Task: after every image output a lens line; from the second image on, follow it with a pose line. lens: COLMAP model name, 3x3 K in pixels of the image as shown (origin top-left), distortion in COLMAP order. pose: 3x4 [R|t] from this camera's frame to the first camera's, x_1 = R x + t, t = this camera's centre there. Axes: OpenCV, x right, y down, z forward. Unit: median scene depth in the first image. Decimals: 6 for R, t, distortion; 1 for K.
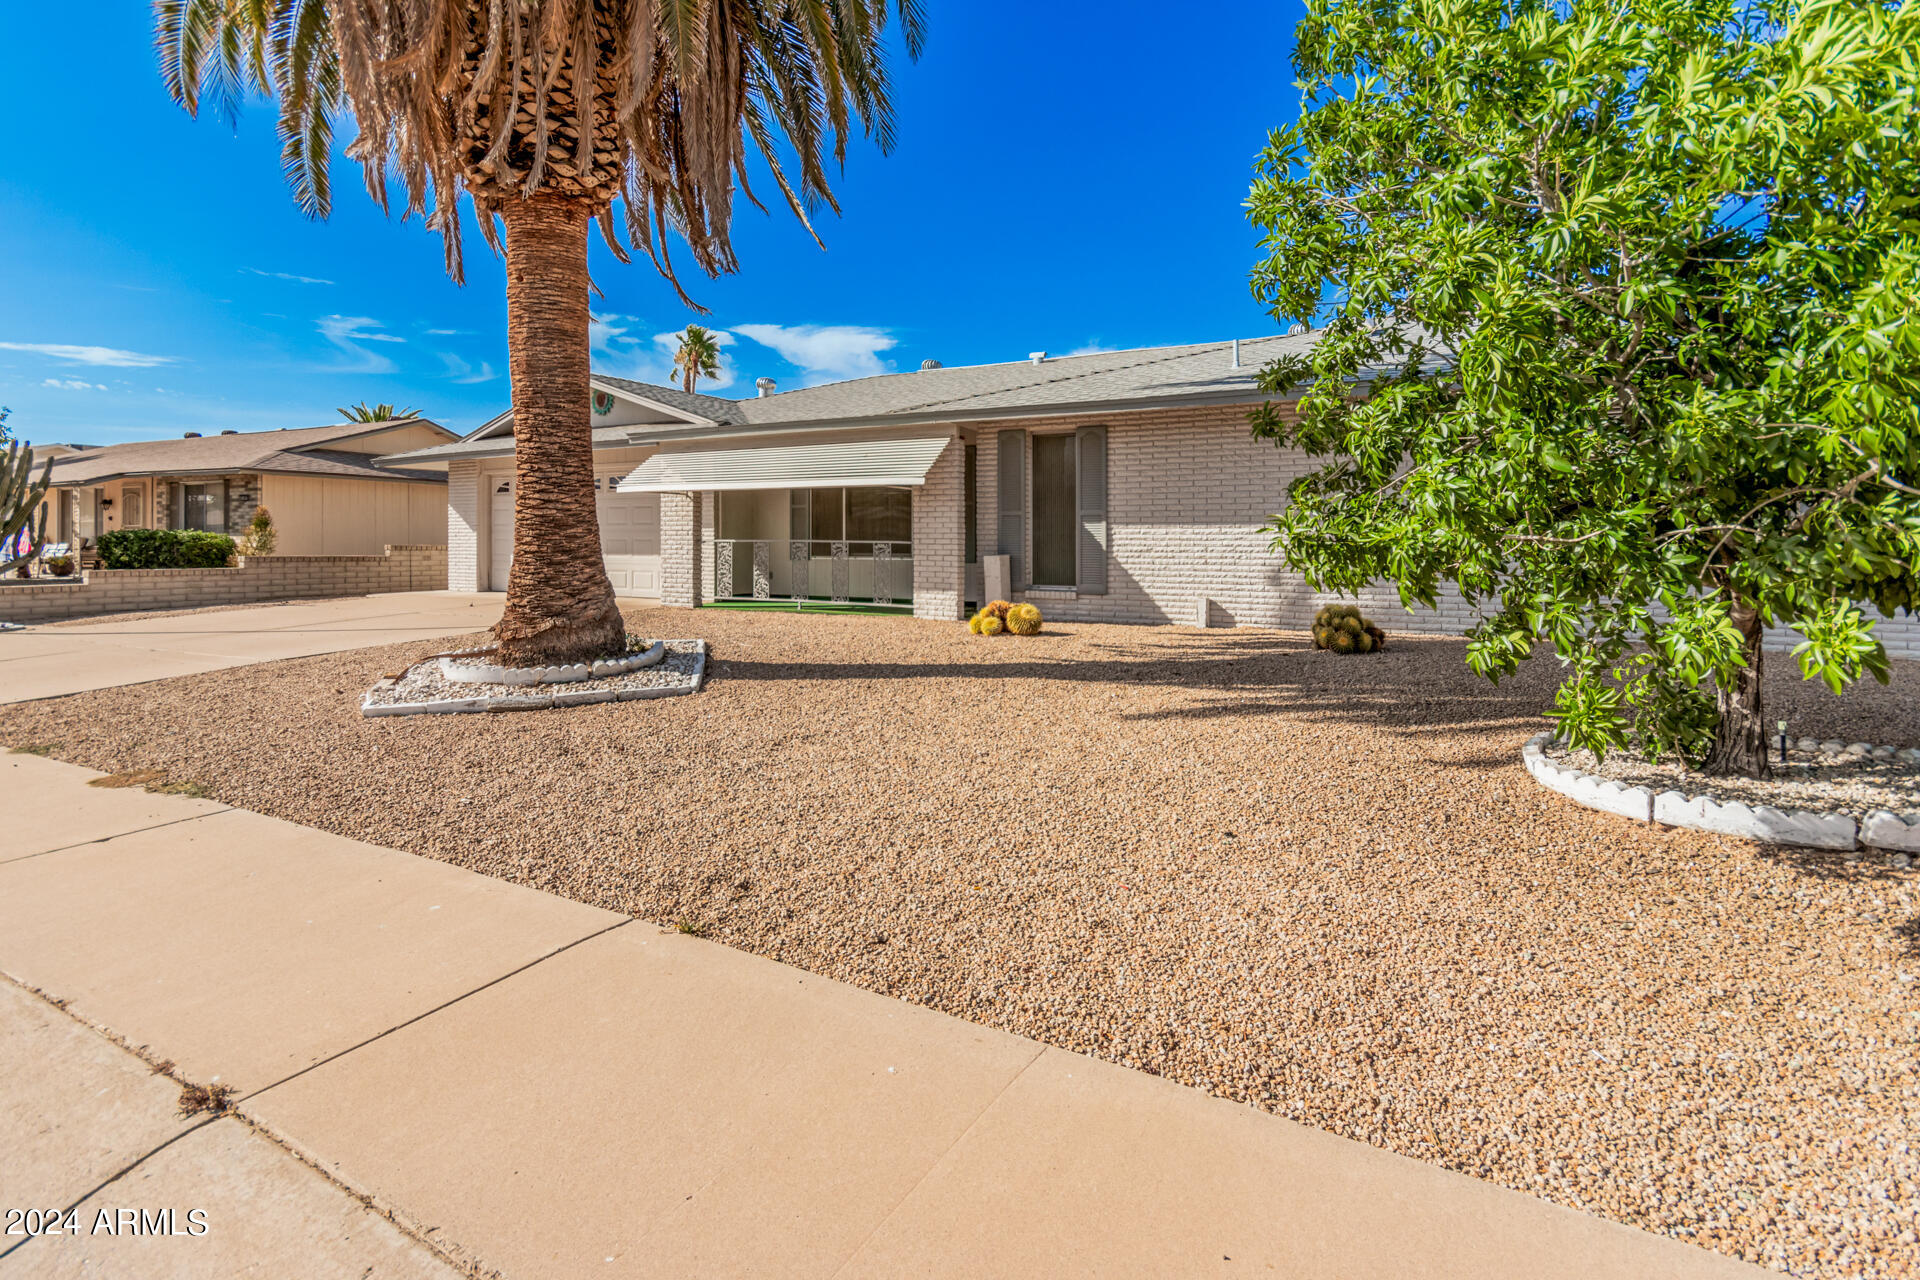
lens RADIAL K [[930.1, 0, 958.5], [0, 930.1, 563.4], [0, 0, 1]] dist [0.000188, 0.000065]
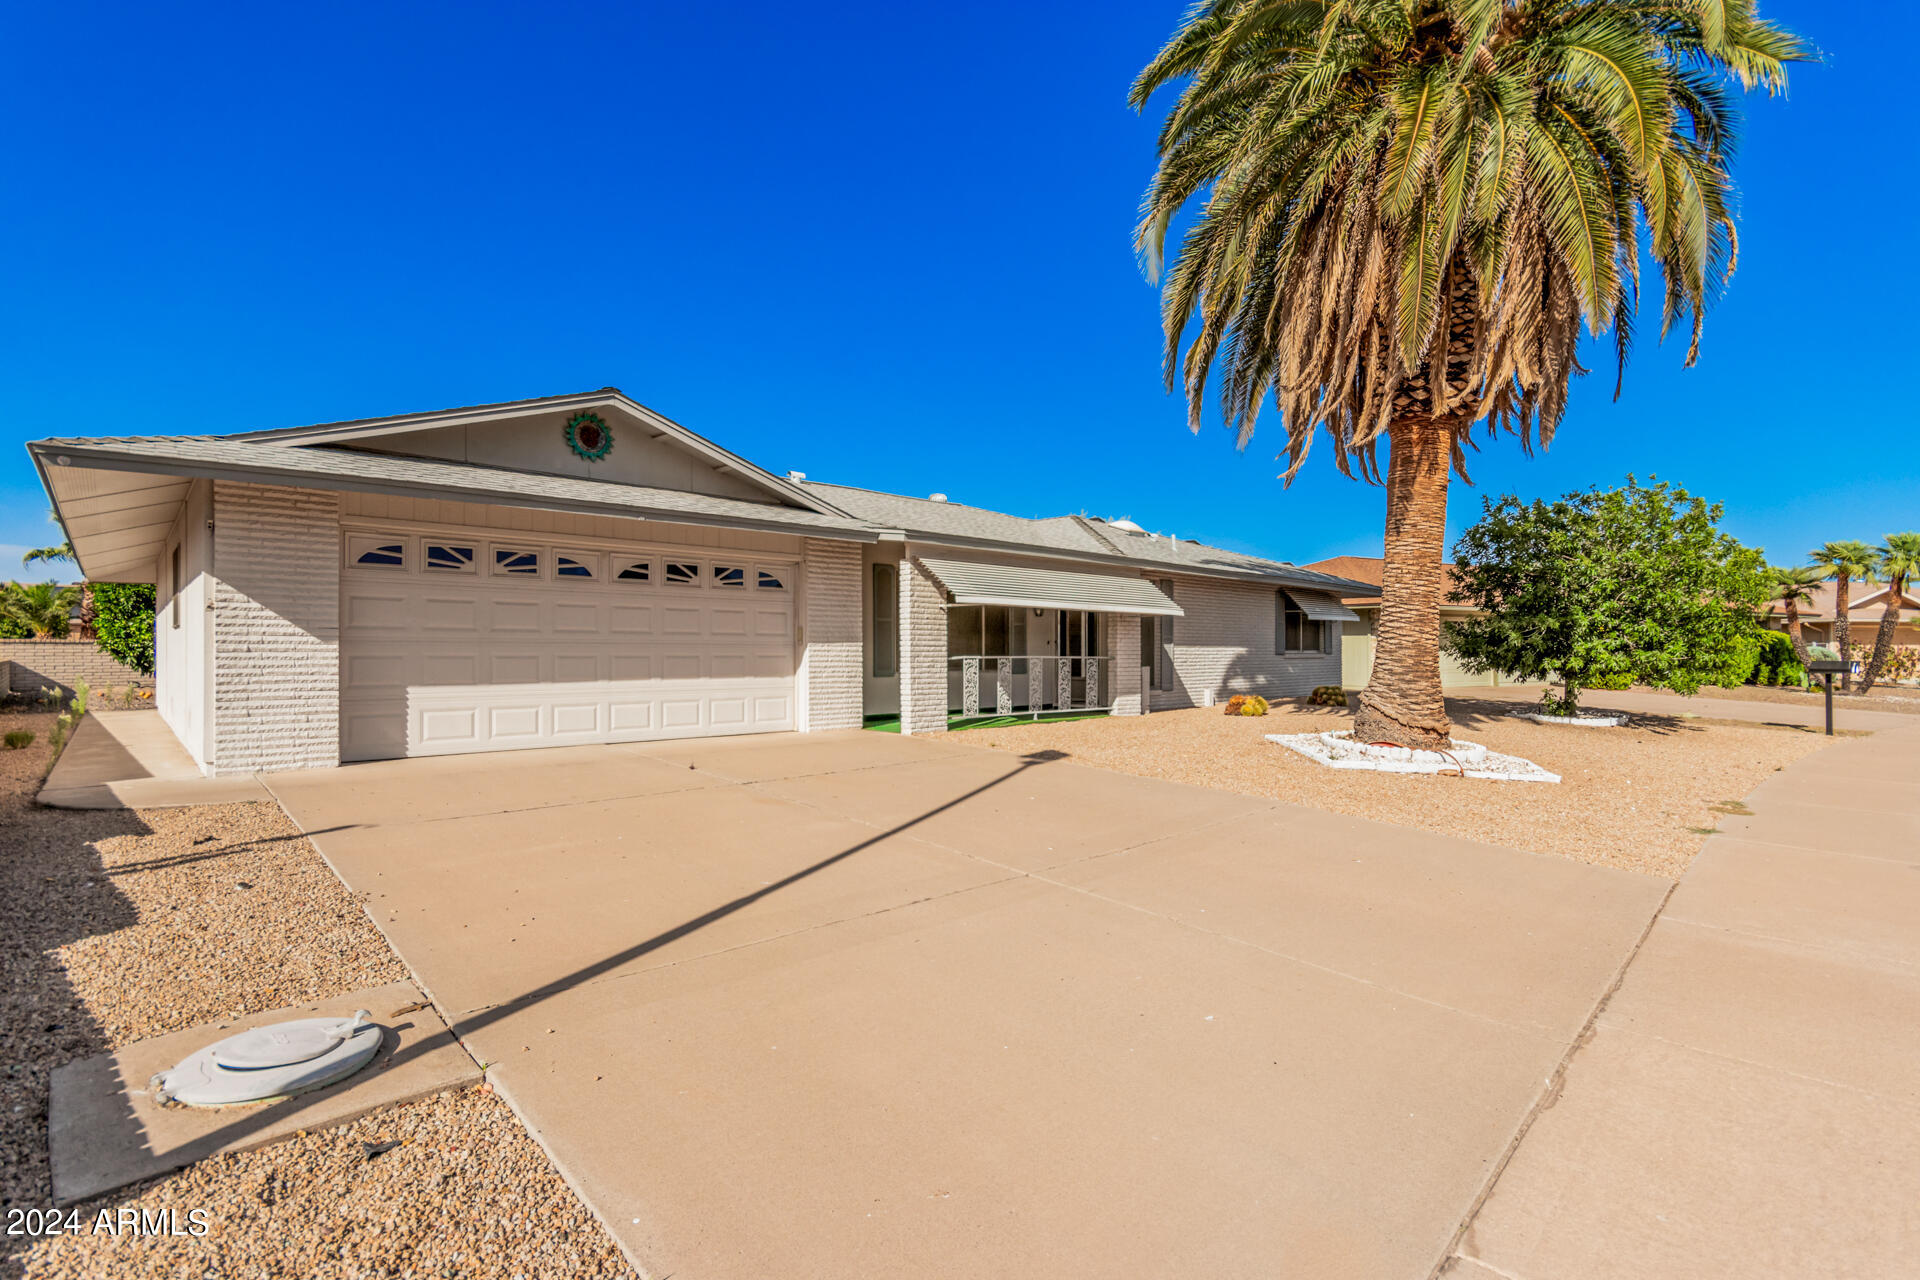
lens RADIAL K [[896.1, 0, 964.6], [0, 896.1, 647.2], [0, 0, 1]] dist [0.003030, 0.000236]
pose [[0.312166, 0.001527, 0.950026, -1.360309], [0.019110, 0.999786, -0.007887, -0.033179], [-0.949835, 0.020617, 0.312070, 0.866702]]
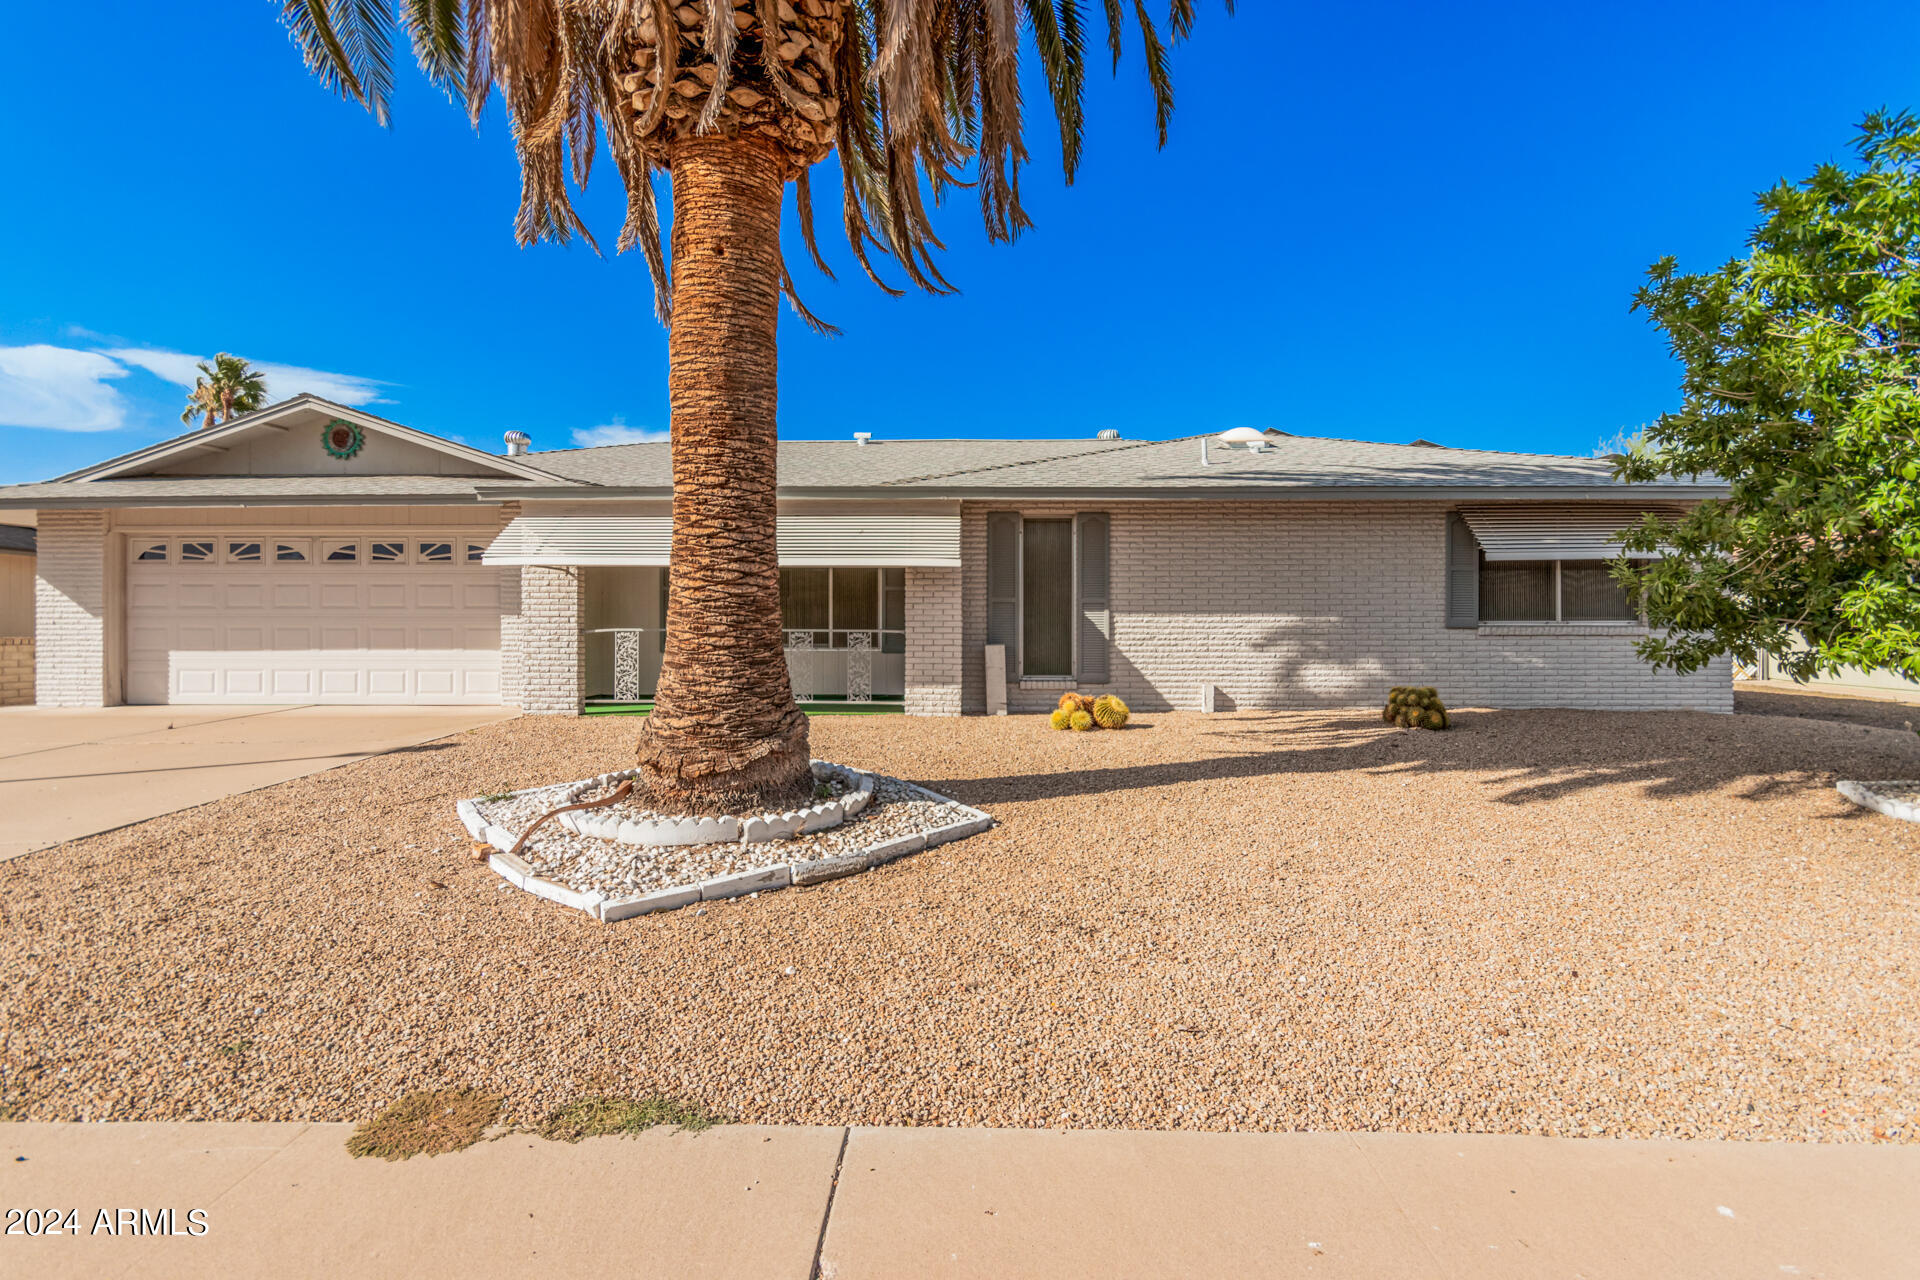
lens RADIAL K [[896.1, 0, 964.6], [0, 896.1, 647.2], [0, 0, 1]] dist [0.003030, 0.000236]
pose [[0.889096, -0.010543, 0.457600, -0.416141], [0.012254, 0.999925, -0.000769, -0.006322], [-0.457557, 0.006291, 0.889158, 0.221028]]
